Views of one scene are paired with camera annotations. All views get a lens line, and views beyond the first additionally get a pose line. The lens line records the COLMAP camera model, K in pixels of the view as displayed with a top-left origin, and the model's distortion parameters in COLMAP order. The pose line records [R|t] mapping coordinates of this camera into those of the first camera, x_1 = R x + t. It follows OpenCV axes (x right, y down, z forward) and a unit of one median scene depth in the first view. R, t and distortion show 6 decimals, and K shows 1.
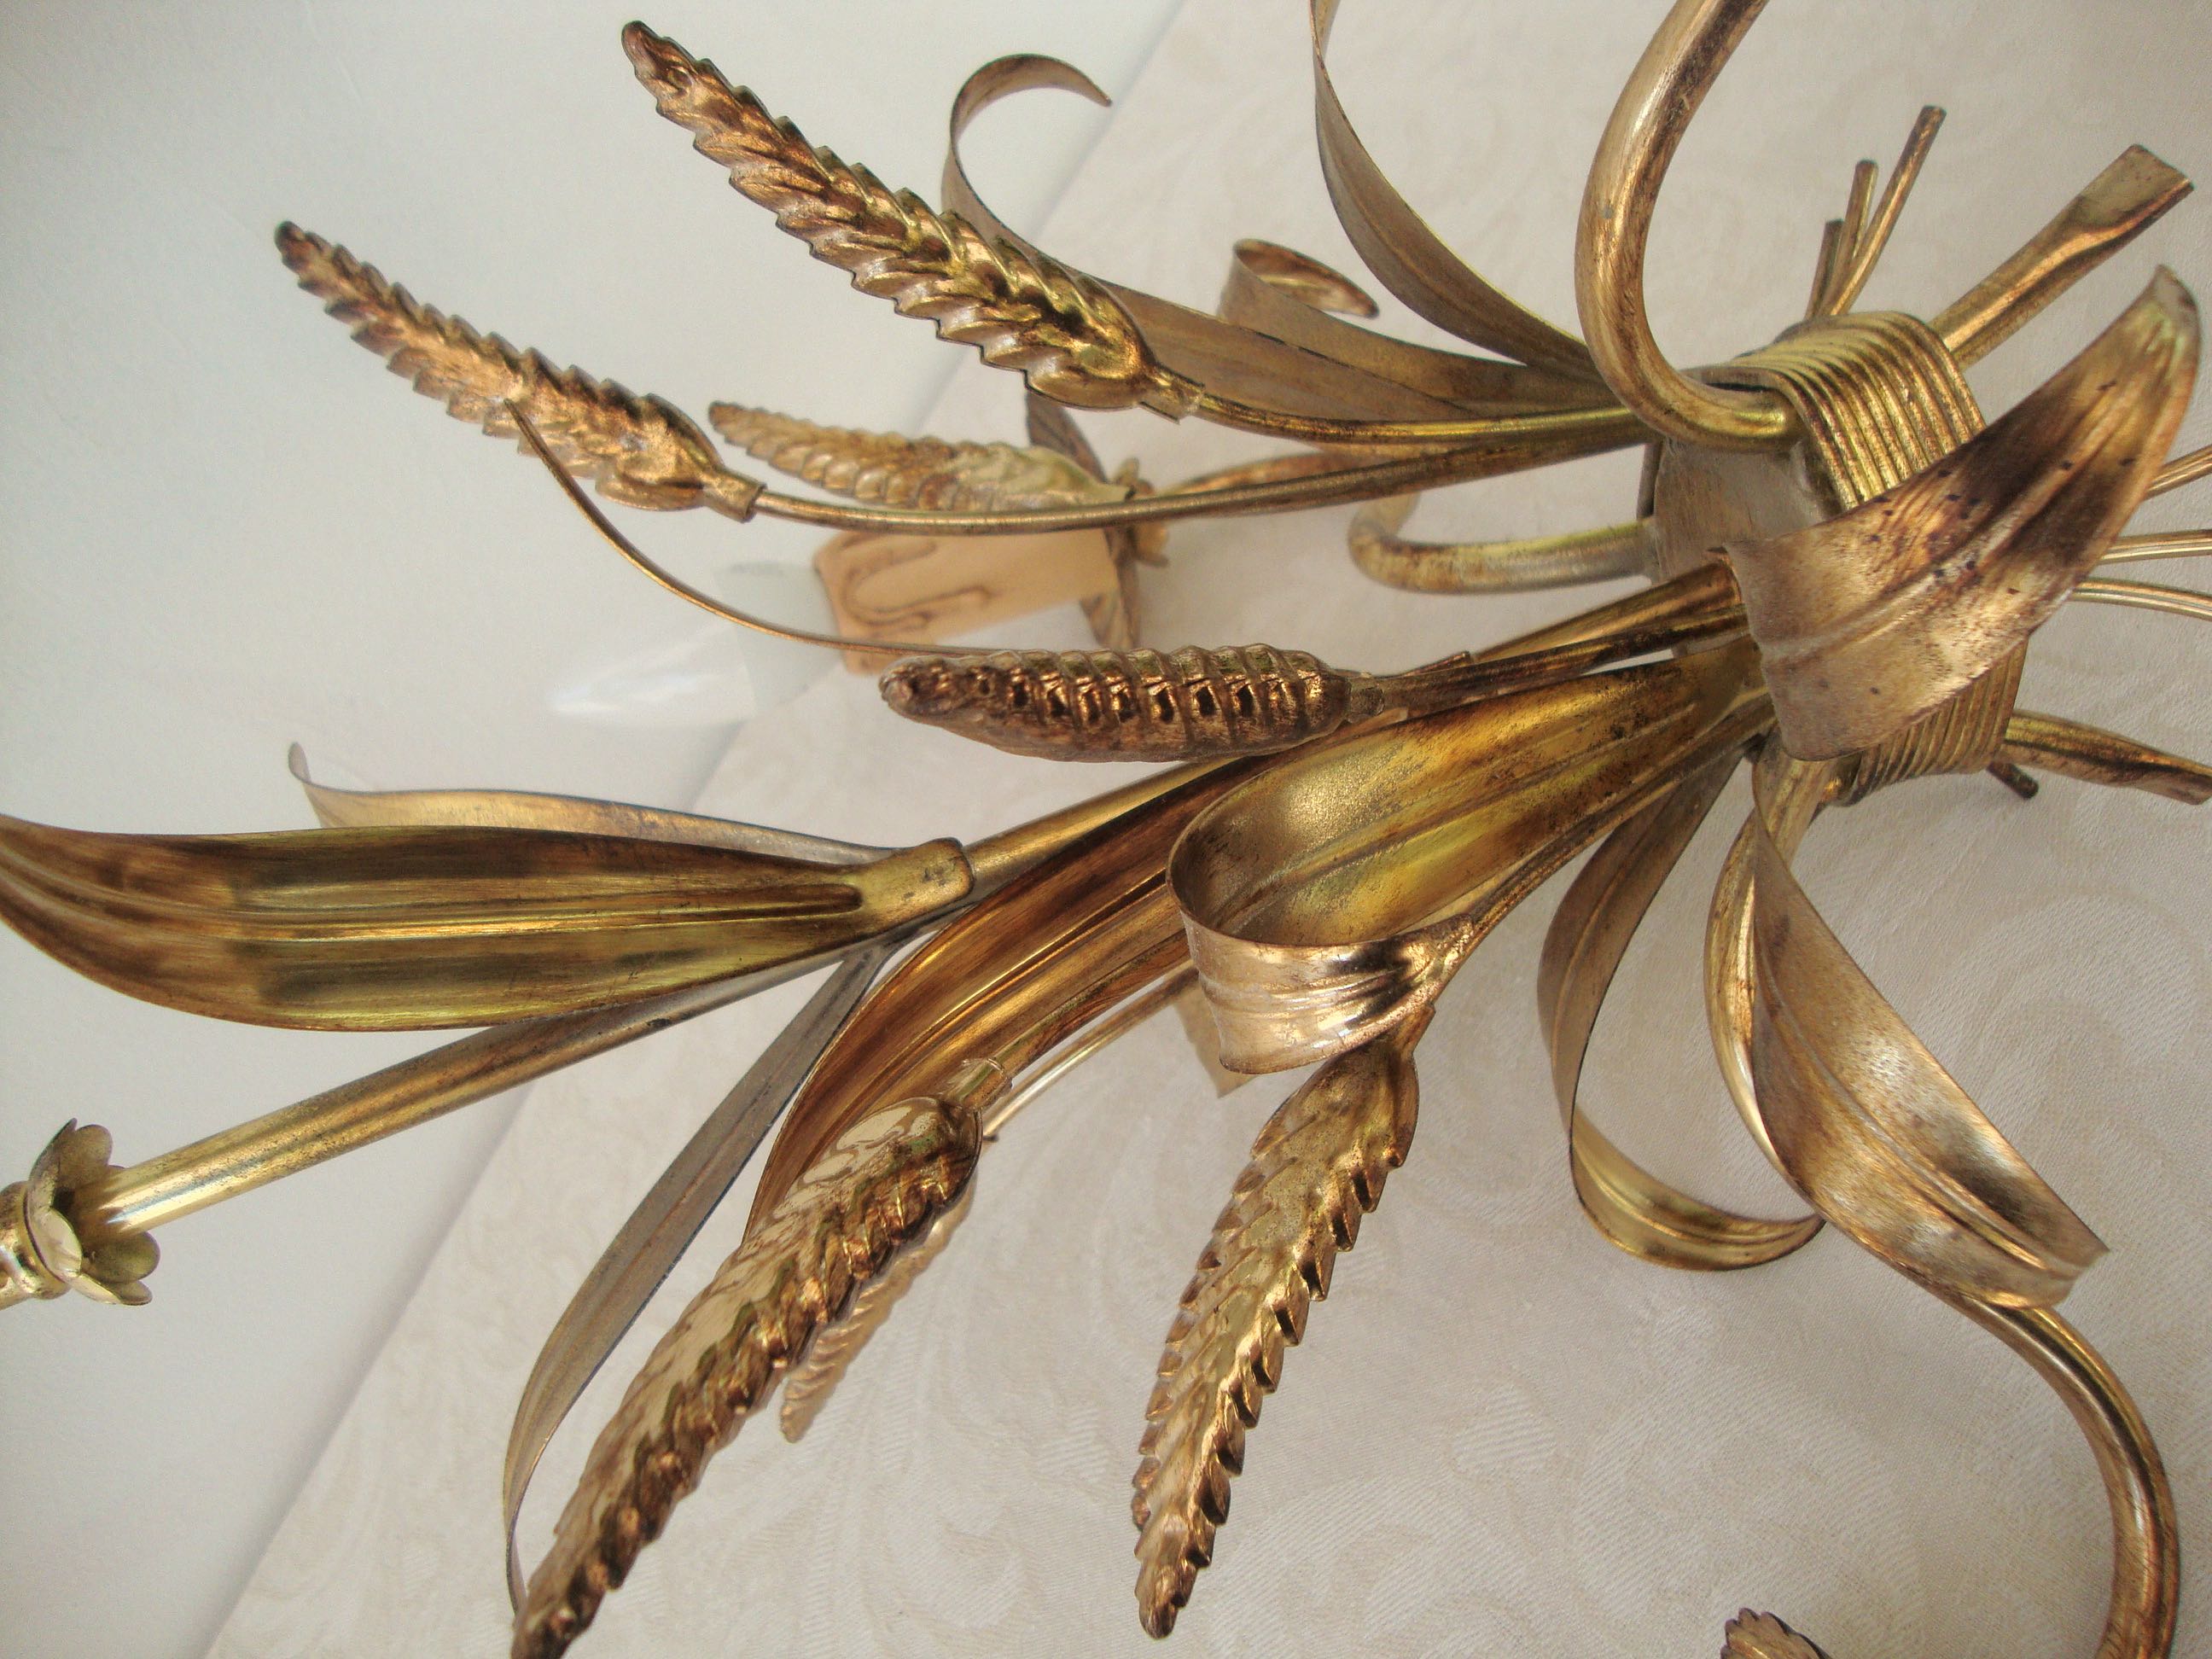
lens RADIAL K [[1942.9, 0, 1131.8], [0, 1942.9, 835.1], [0, 0, 1]] dist [-0.213270, 0.209957]
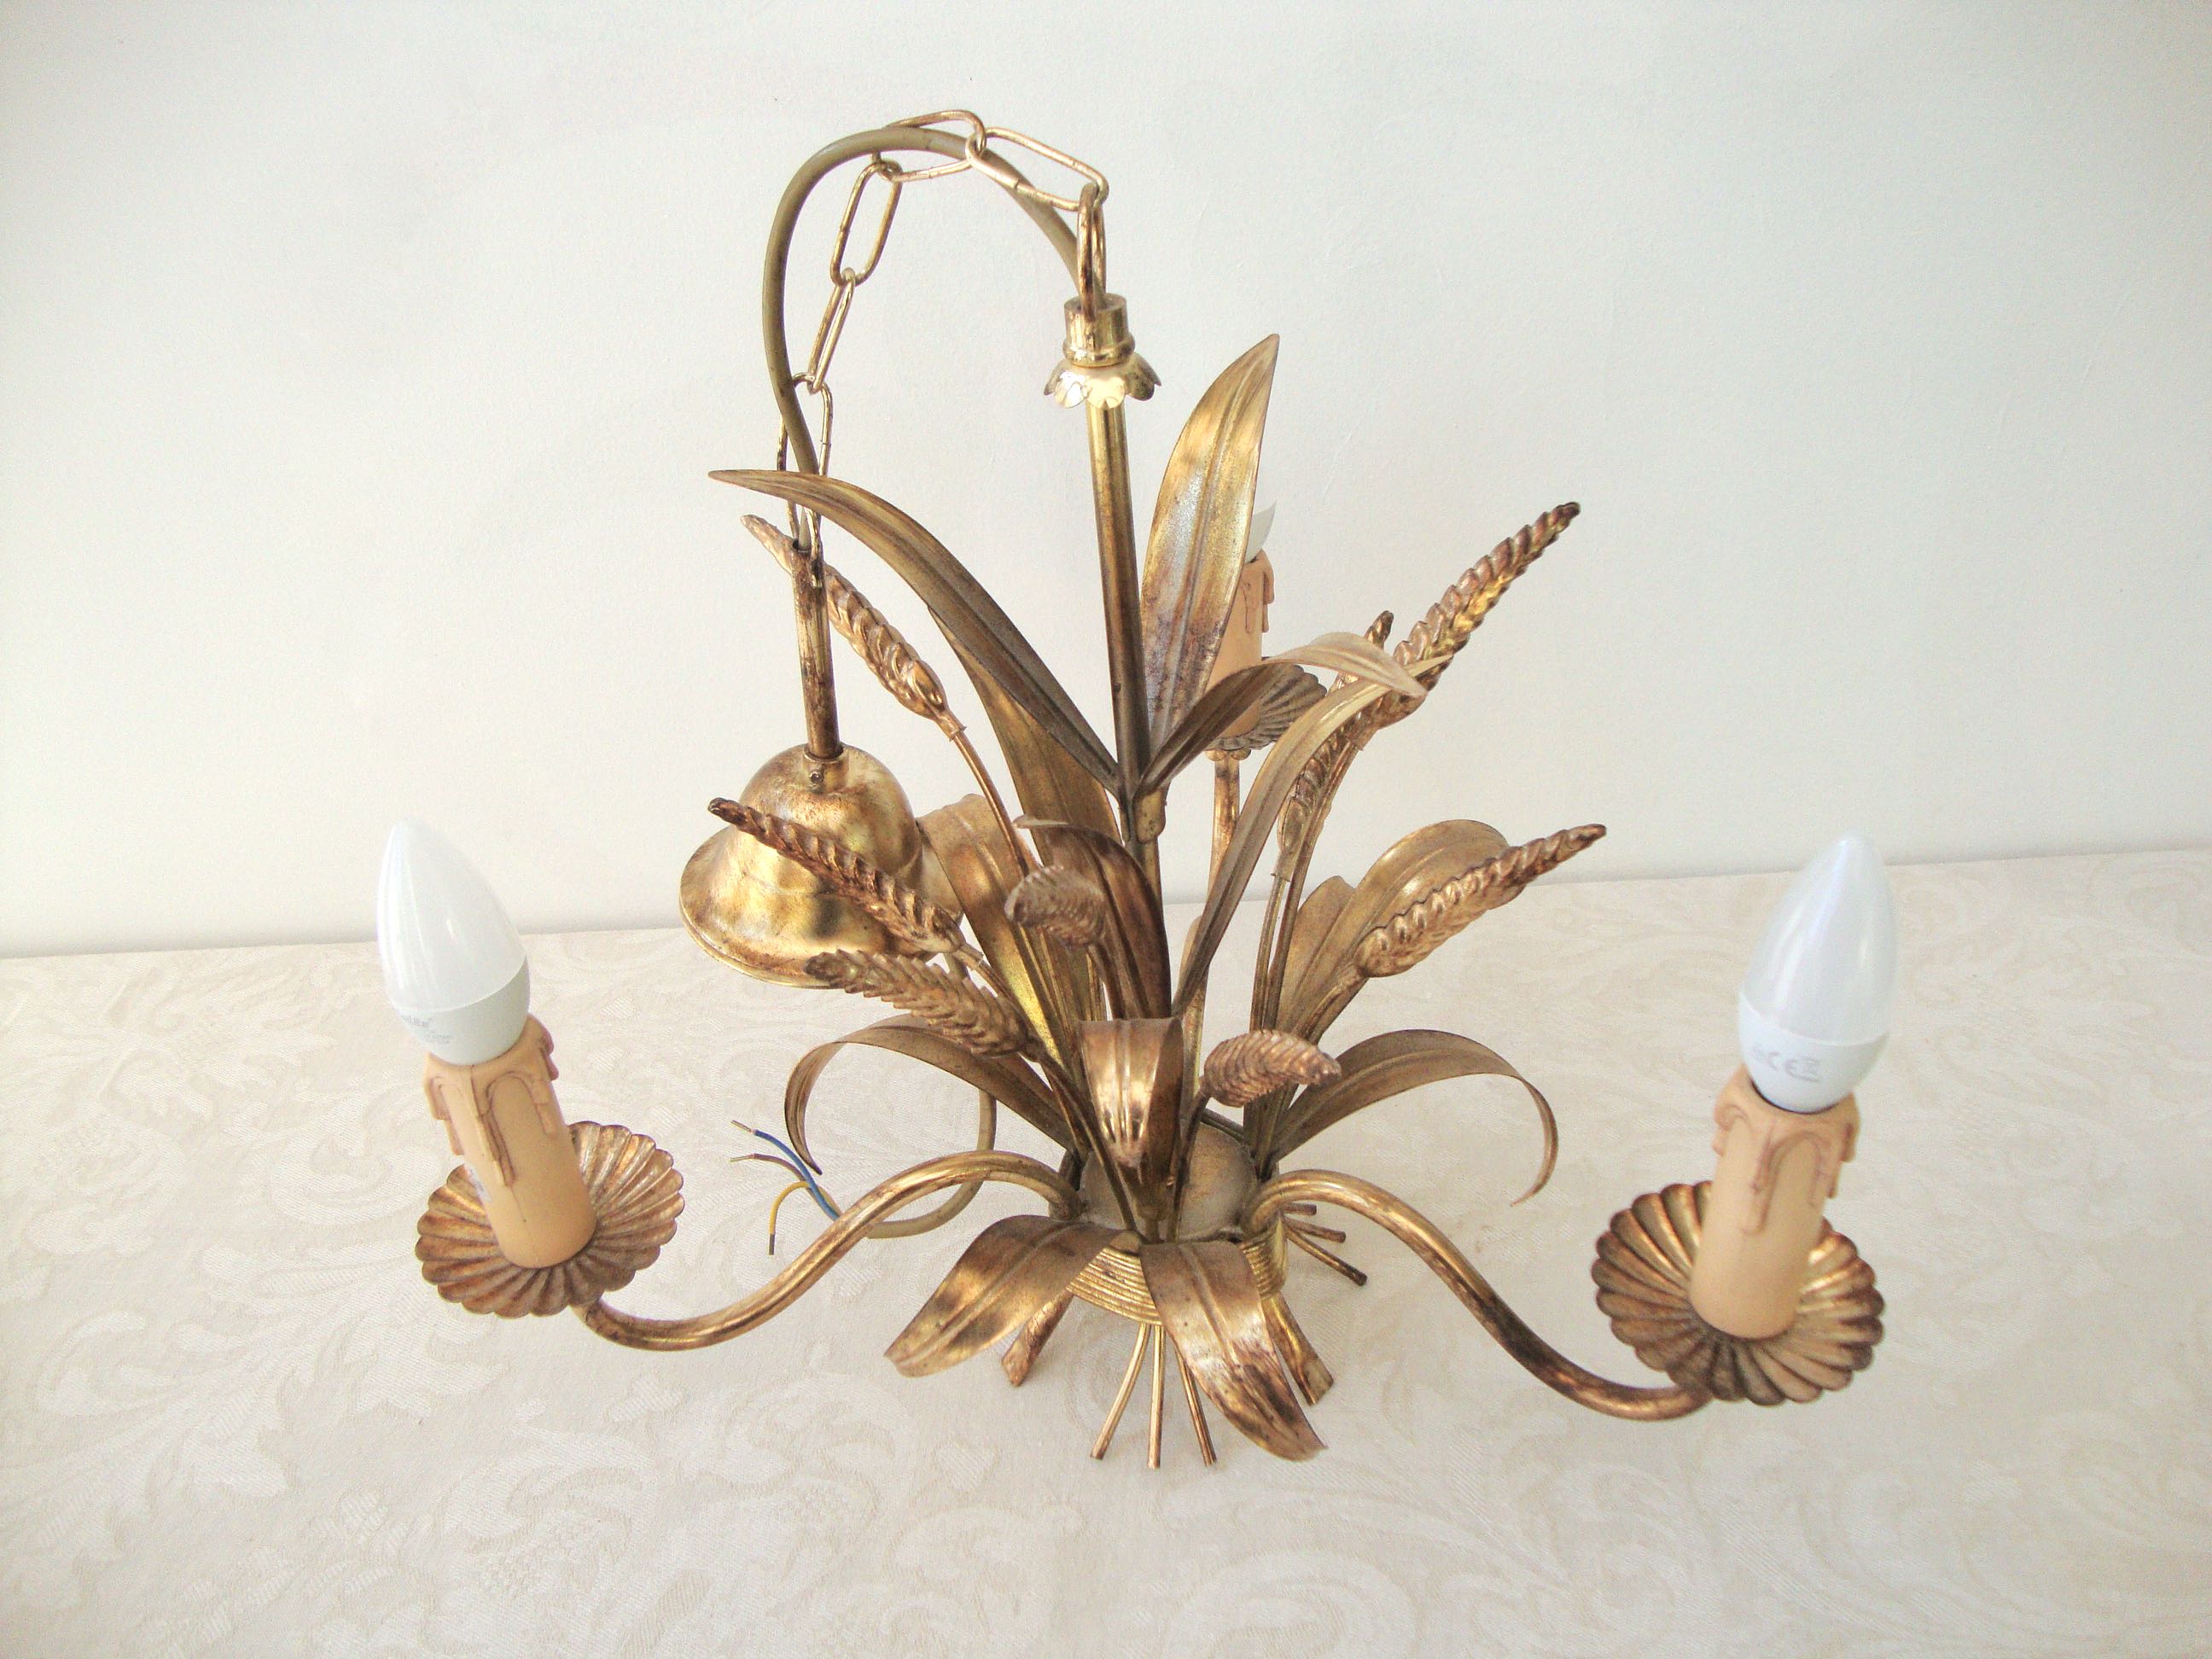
lens RADIAL K [[1942.9, 0, 1131.8], [0, 1942.9, 835.1], [0, 0, 1]] dist [-0.213270, 0.209957]
pose [[-0.245429, 0.906197, 0.344343, -0.786138], [-0.944610, -0.143716, -0.295054, 0.630782], [-0.217890, -0.397685, 0.891275, -0.727012]]
